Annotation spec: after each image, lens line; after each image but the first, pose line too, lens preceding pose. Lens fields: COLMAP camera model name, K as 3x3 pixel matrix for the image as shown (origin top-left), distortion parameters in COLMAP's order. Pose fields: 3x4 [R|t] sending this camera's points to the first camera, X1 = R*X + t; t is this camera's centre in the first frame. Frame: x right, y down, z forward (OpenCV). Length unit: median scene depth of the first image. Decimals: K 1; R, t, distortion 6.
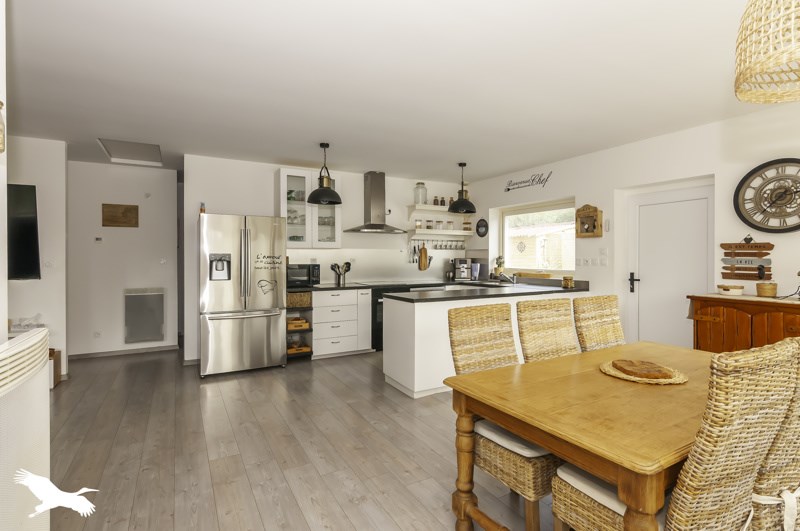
lens RADIAL K [[393.0, 0, 400.0], [0, 393.0, 265.5], [0, 0, 1]] dist [-0.000942, -0.000009]
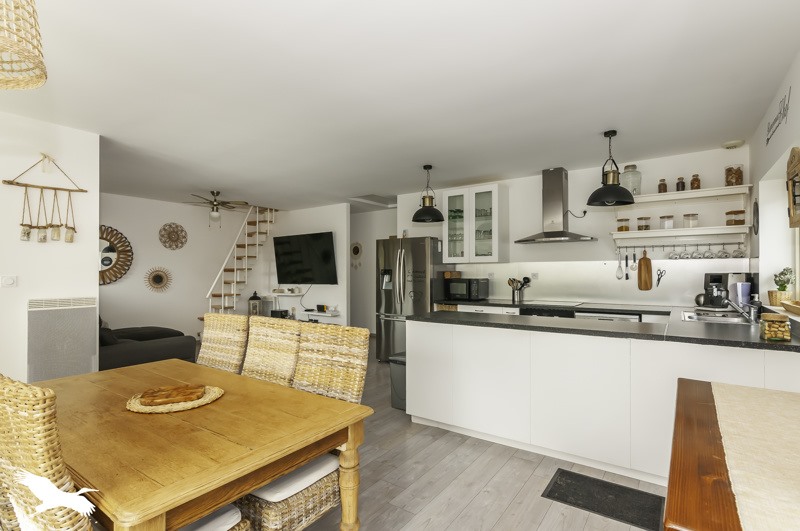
lens RADIAL K [[399.8, 0, 400.0], [0, 399.8, 265.5], [0, 0, 1]] dist [0.048969, 0.000164]
pose [[0.427390, -0.006821, -0.904041, 0.572356], [-0.018408, 0.999699, -0.016246, -0.013685], [0.903880, 0.023585, 0.427136, 0.349697]]
